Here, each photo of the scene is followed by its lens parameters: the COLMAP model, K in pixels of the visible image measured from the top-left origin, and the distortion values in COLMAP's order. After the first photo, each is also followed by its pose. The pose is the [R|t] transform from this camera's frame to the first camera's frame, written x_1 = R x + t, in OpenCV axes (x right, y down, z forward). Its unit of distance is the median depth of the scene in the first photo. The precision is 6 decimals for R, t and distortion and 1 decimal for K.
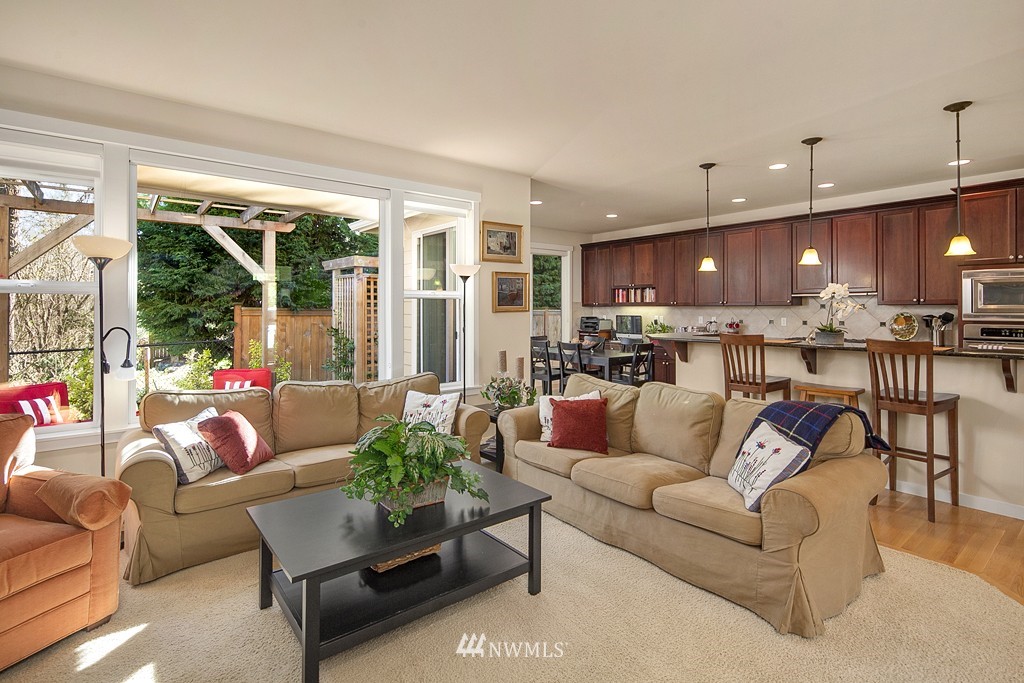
lens RADIAL K [[513.1, 0, 511.5], [0, 513.1, 309.9], [0, 0, 1]] dist [0.000870, 0.000076]
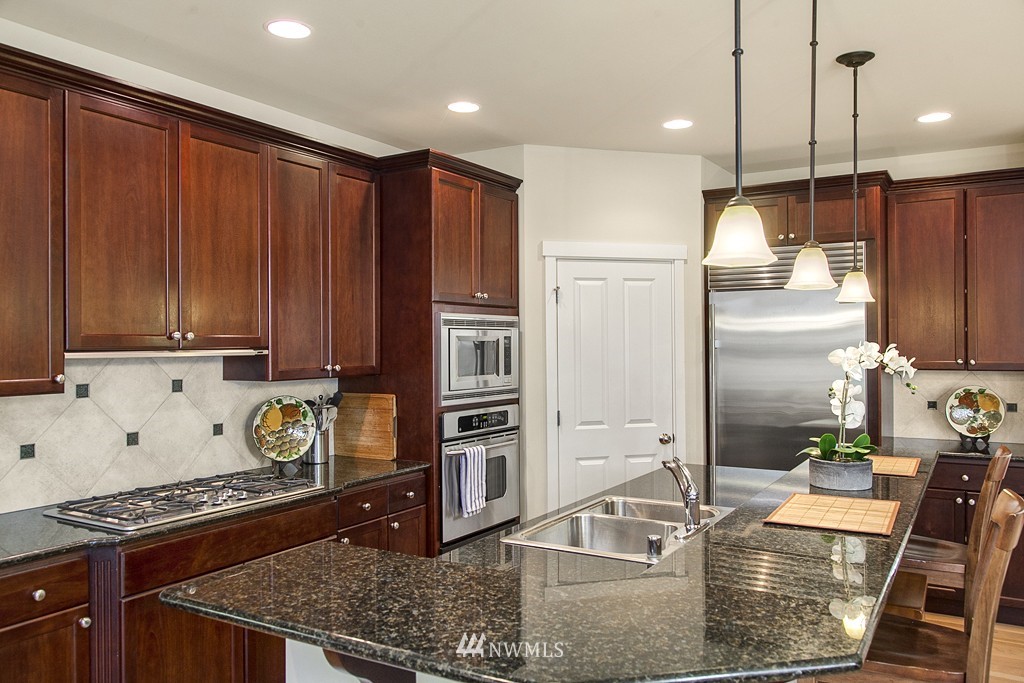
lens RADIAL K [[759.6, 0, 512.0], [0, 759.6, 341.5], [0, 0, 1]] dist [-0.036451, 0.001145]
pose [[-0.346151, 0.003173, 0.938173, 0.109407], [0.005912, 0.999982, -0.001201, -0.038486], [-0.938160, 0.005131, -0.346164, 1.034982]]
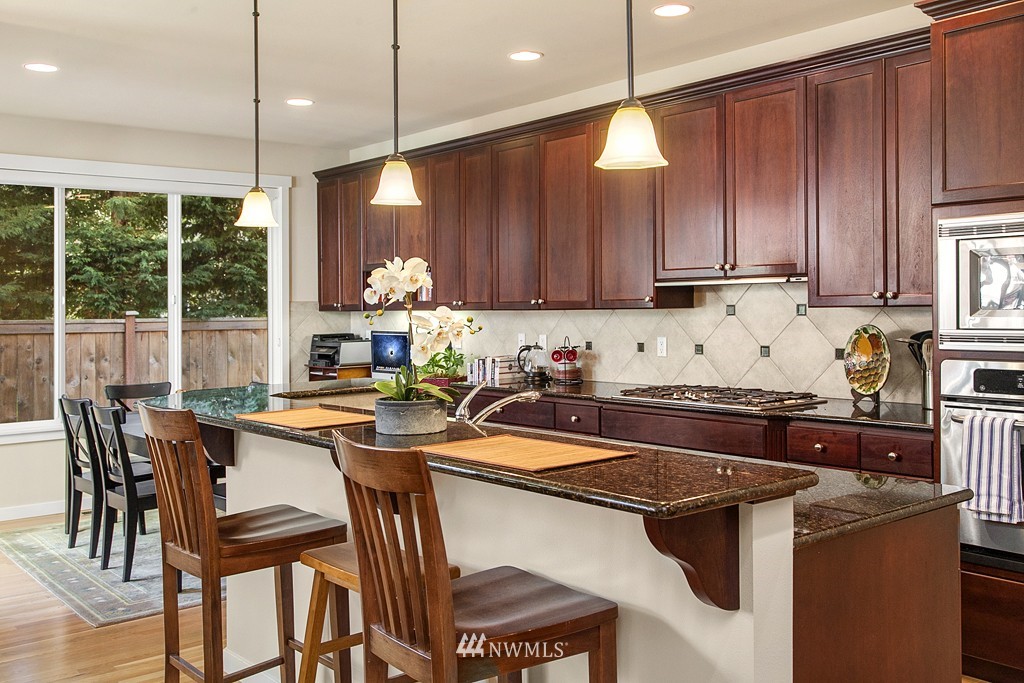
lens RADIAL K [[977.0, 0, 512.1], [0, 977.0, 305.2], [0, 0, 1]] dist [-0.006457, -0.005999]
pose [[0.999867, -0.015228, 0.005917, 0.482573], [0.015228, 0.999884, -0.000006, -0.014784], [-0.005916, 0.000096, 0.999982, 0.243207]]
